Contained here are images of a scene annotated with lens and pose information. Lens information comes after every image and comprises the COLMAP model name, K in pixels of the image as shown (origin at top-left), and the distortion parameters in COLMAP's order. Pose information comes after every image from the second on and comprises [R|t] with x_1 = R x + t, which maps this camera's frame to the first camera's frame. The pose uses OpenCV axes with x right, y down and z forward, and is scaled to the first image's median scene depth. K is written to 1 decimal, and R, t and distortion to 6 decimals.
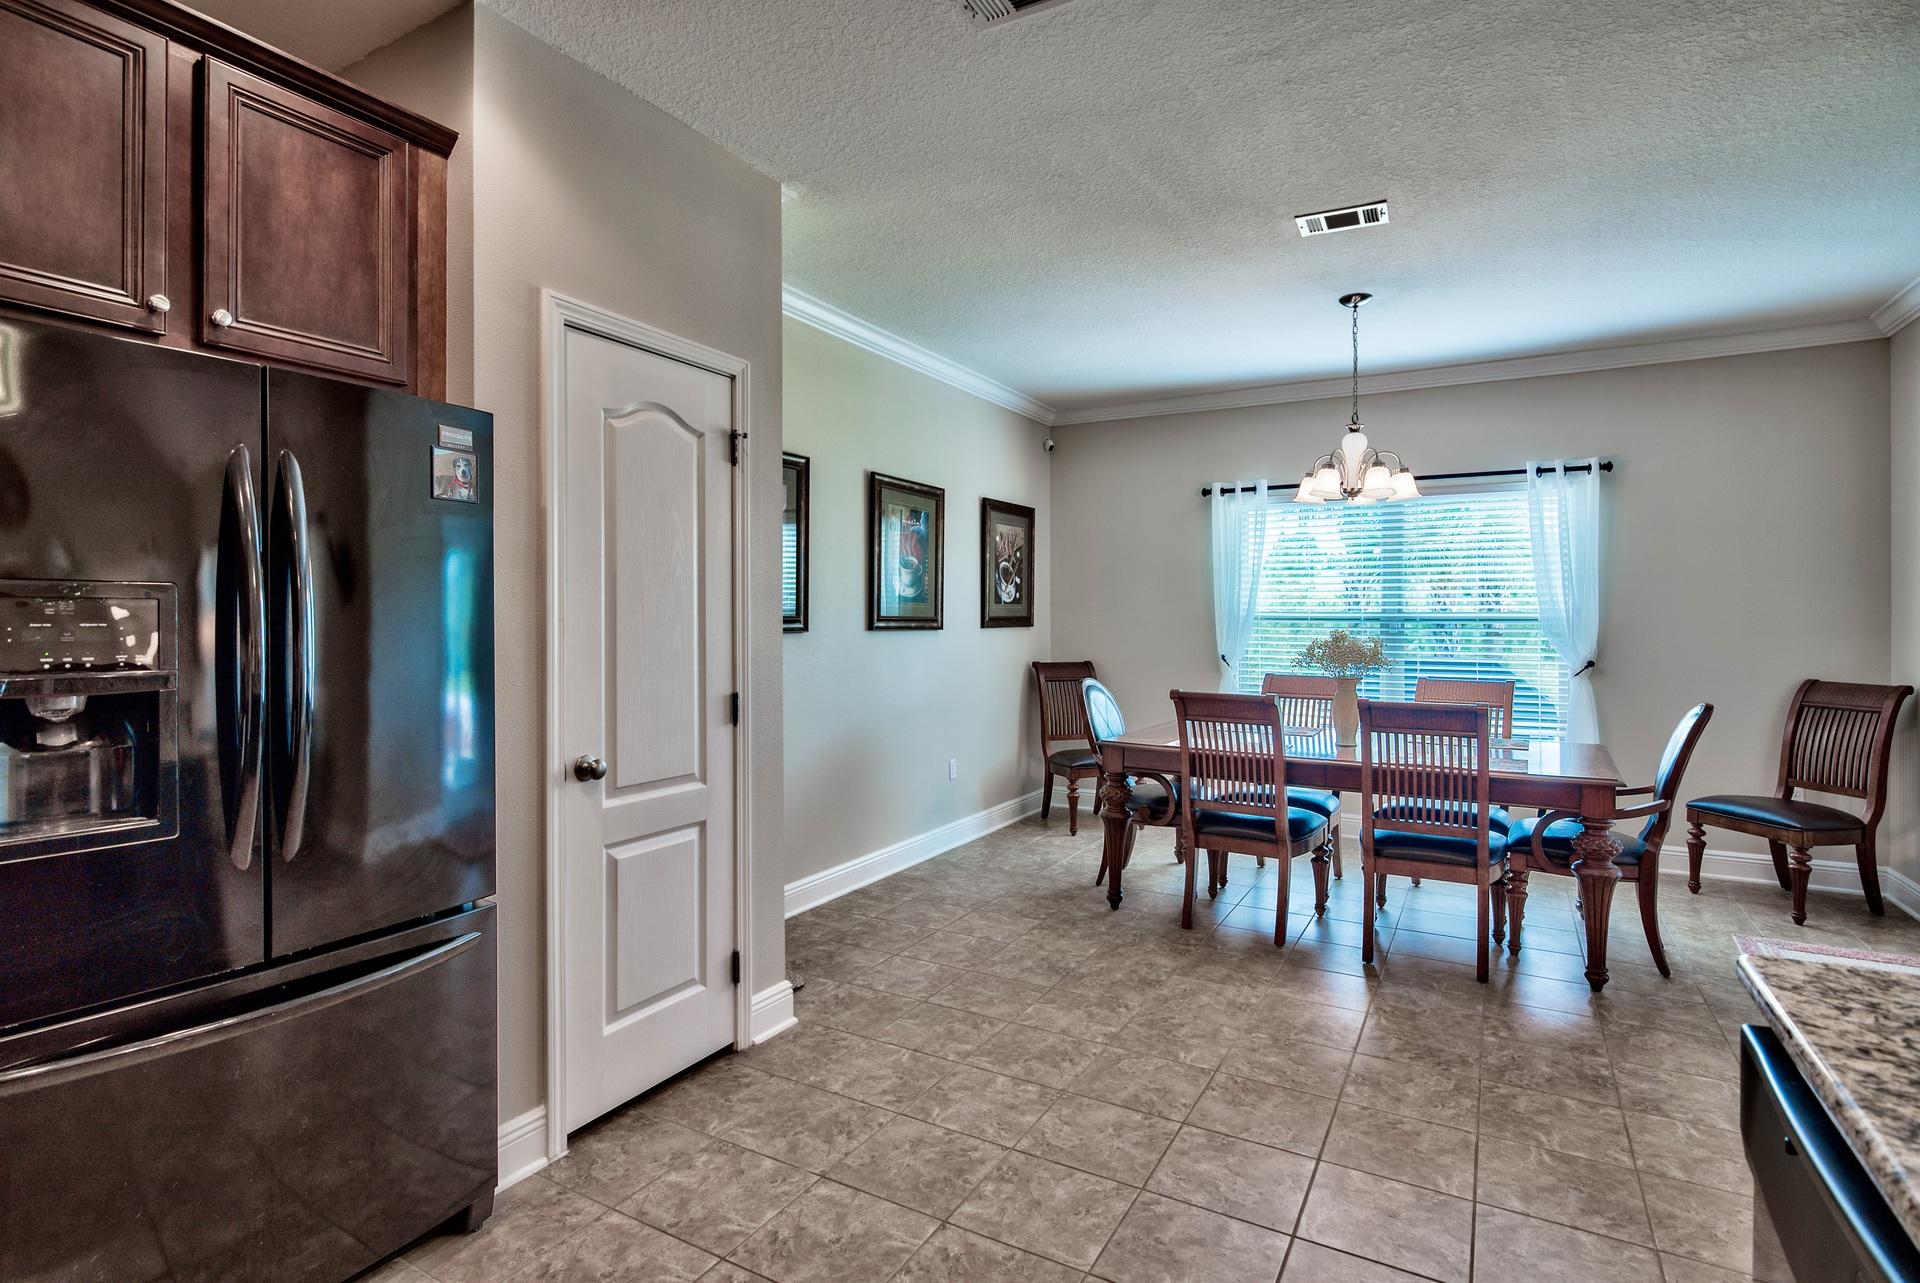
lens RADIAL K [[959.7, 0, 936.9], [0, 959.7, 622.6], [0, 0, 1]] dist [-0.001070, -0.000718]
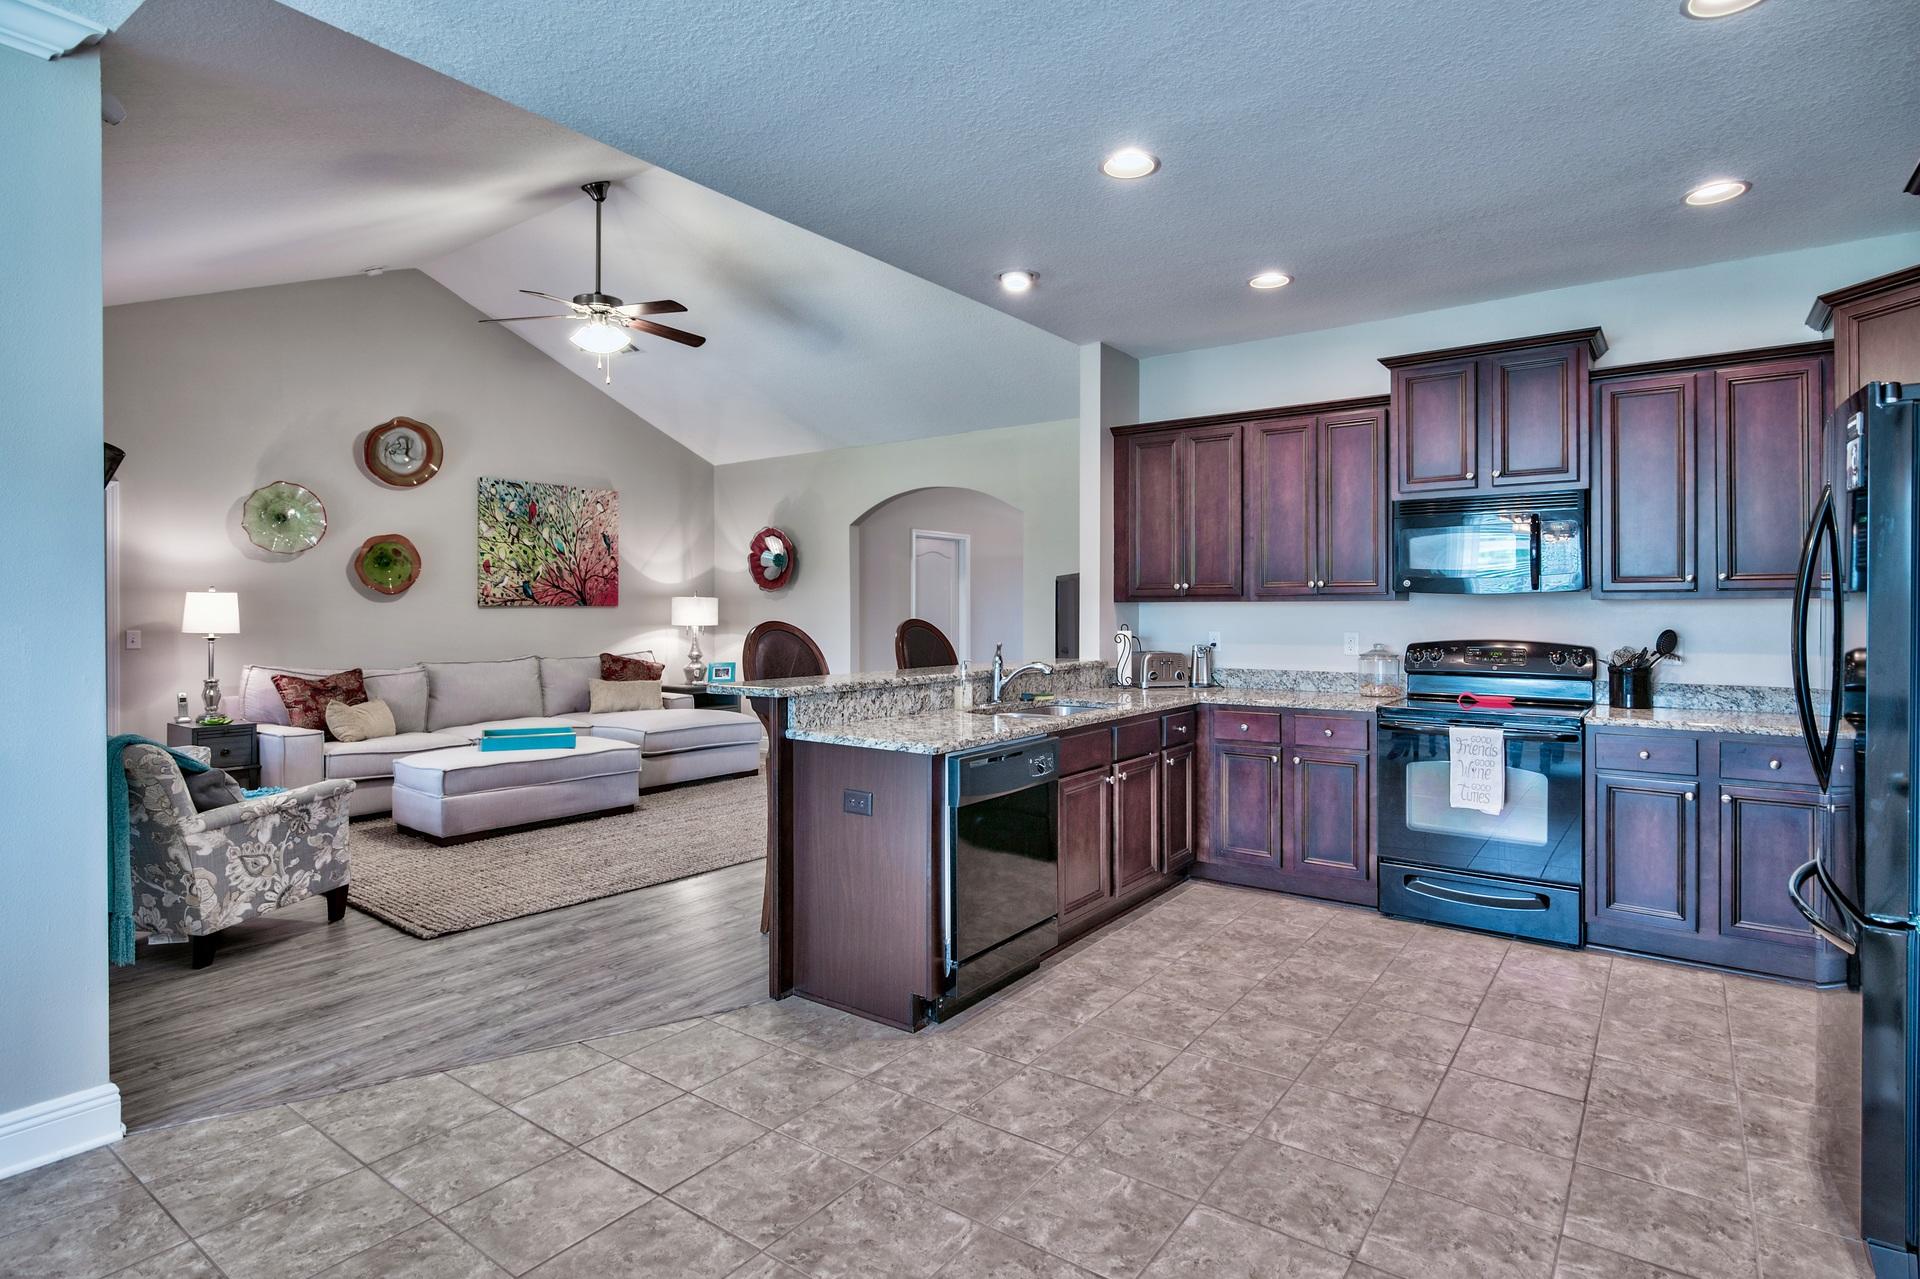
lens RADIAL K [[959.7, 0, 976.9], [0, 959.7, 605.2], [0, 0, 1]] dist [-0.001070, -0.000718]
pose [[-0.995384, 0.001052, 0.095965, 0.177639], [0.001423, 0.999992, 0.003799, -0.011474], [-0.095960, 0.003918, -0.995378, 1.244029]]
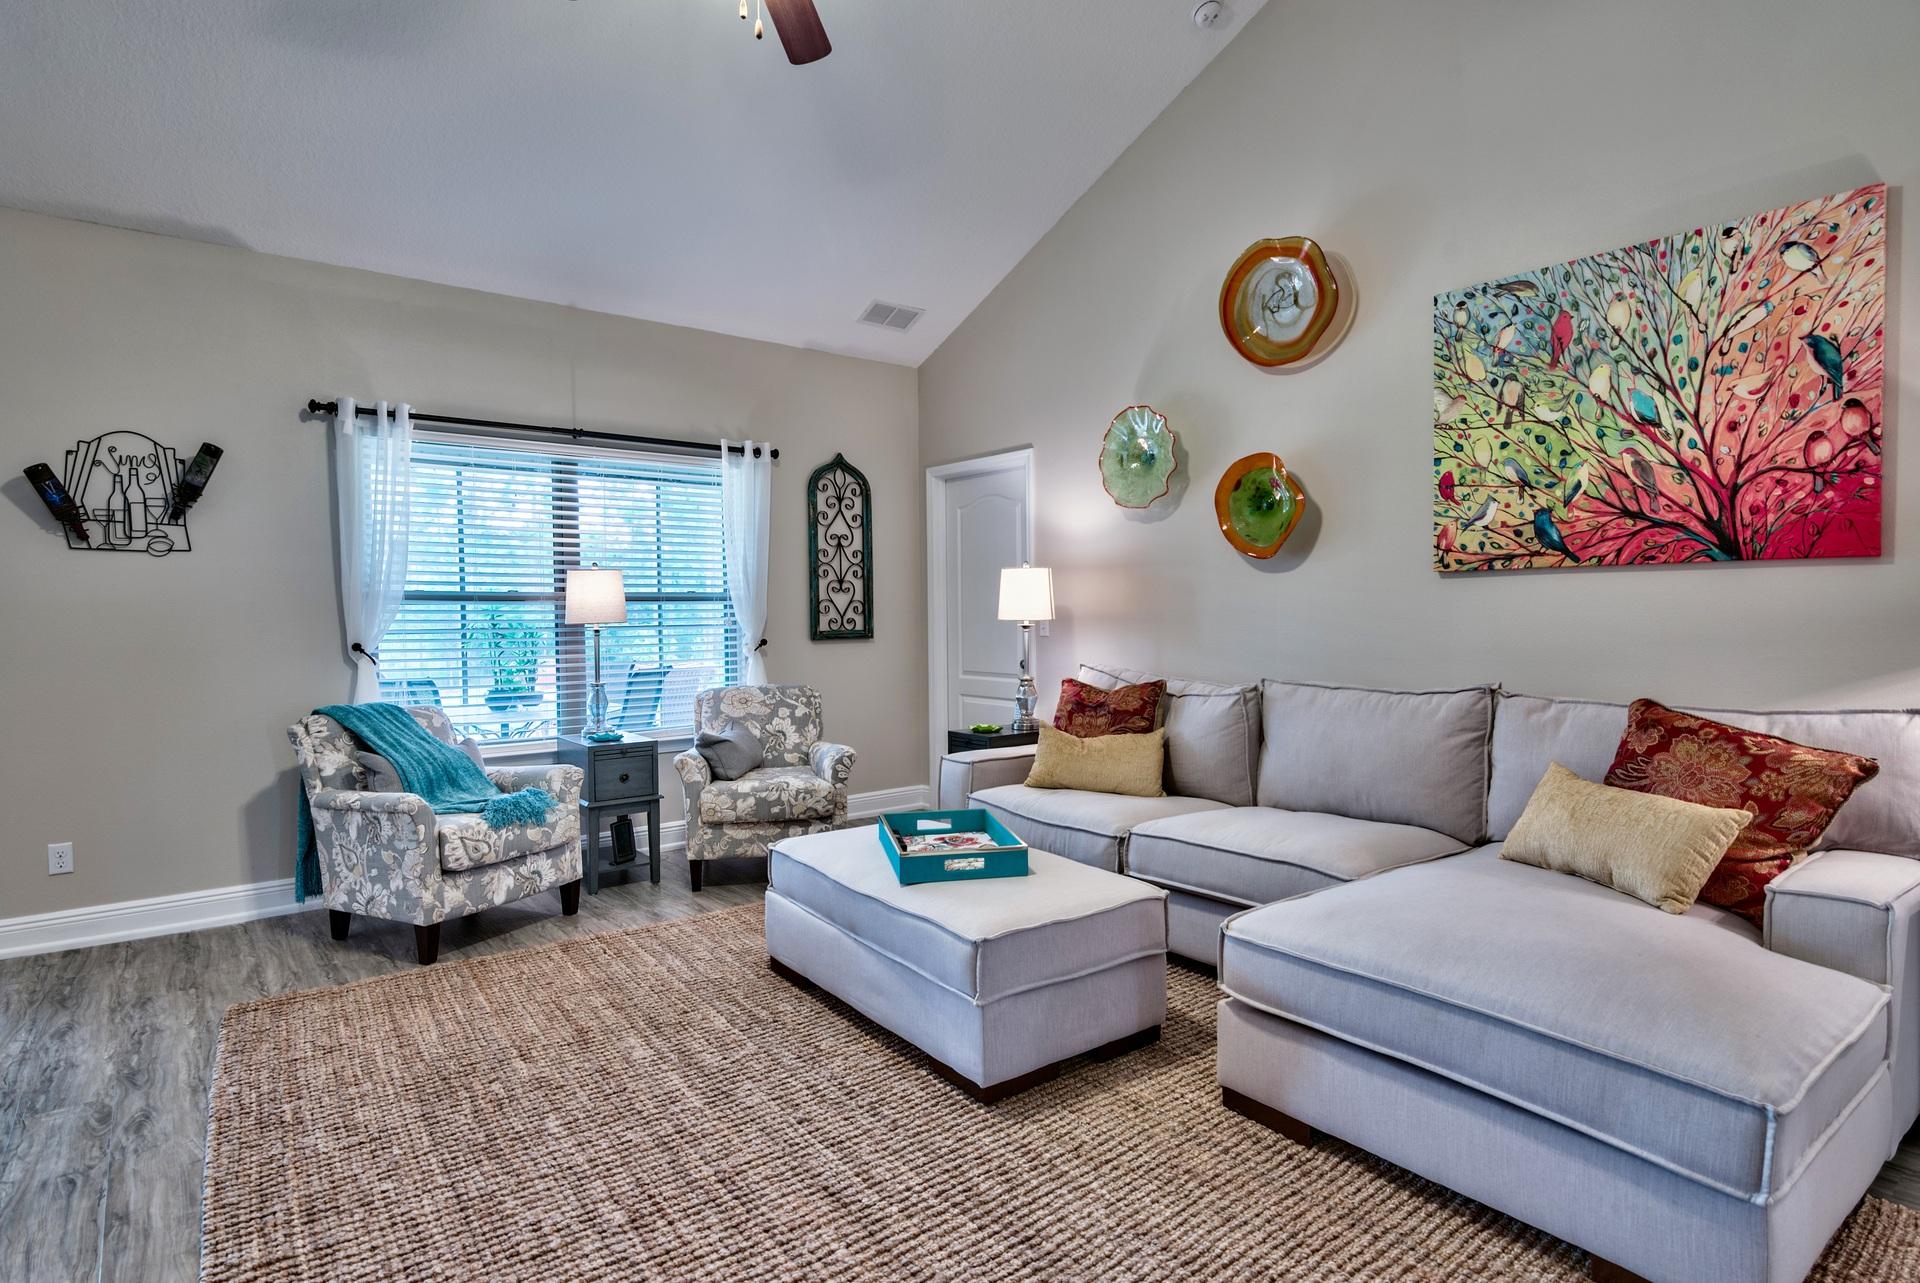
lens RADIAL K [[959.7, 0, 962.5], [0, 959.7, 647.6], [0, 0, 1]] dist [-0.001070, -0.000718]
pose [[0.359421, -0.042397, 0.932212, 0.386747], [0.015786, 0.999101, 0.039353, 0.030373], [-0.933042, 0.000572, 0.359767, -0.856100]]
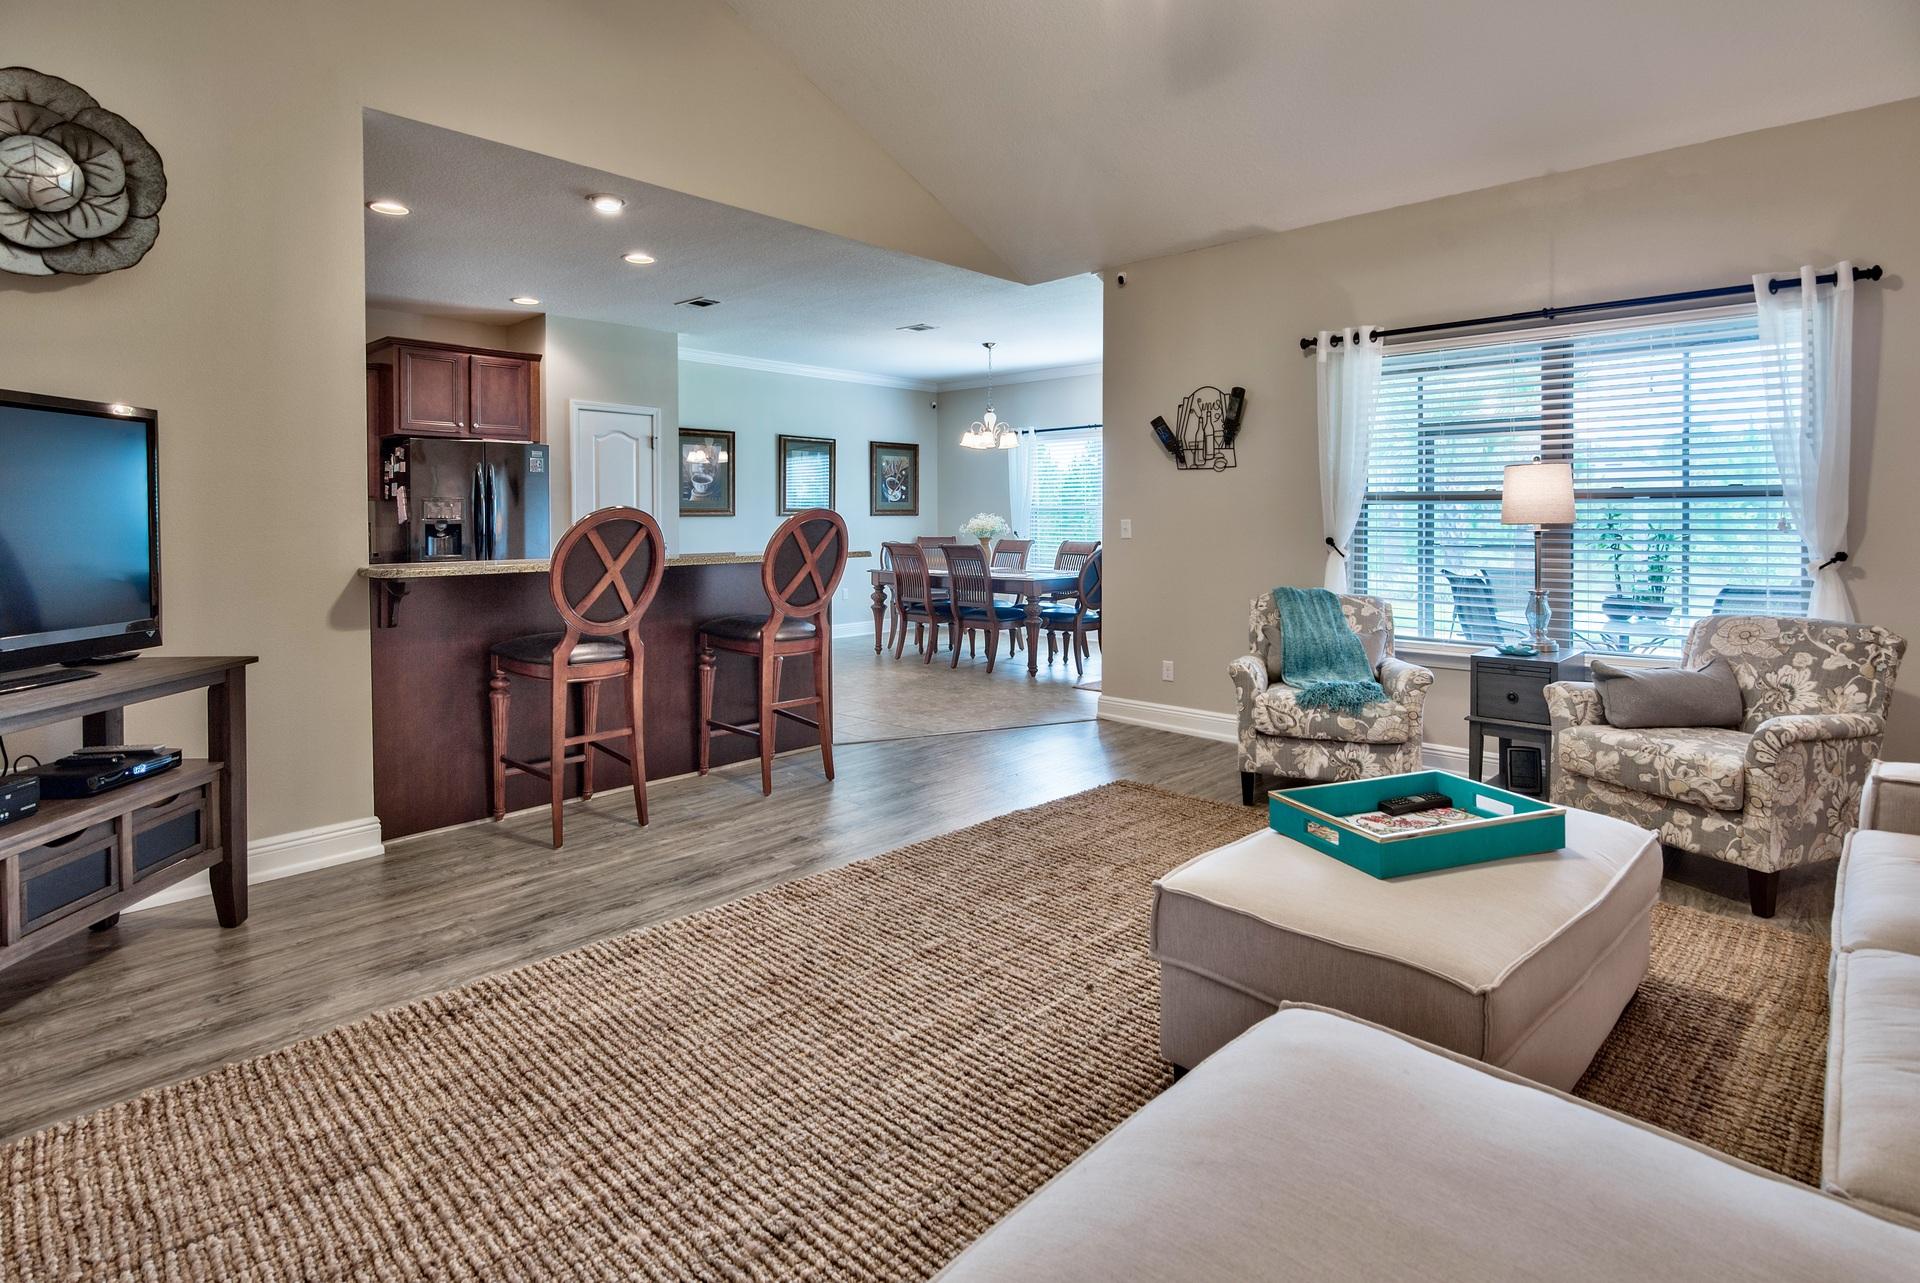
lens RADIAL K [[959.7, 0, 969.0], [0, 959.7, 542.1], [0, 0, 1]] dist [-0.001070, -0.000718]
pose [[0.978513, -0.000368, -0.206183, 1.039554], [0.004558, 0.999793, 0.019846, 0.036981], [0.206133, -0.020359, 0.978312, -1.237635]]
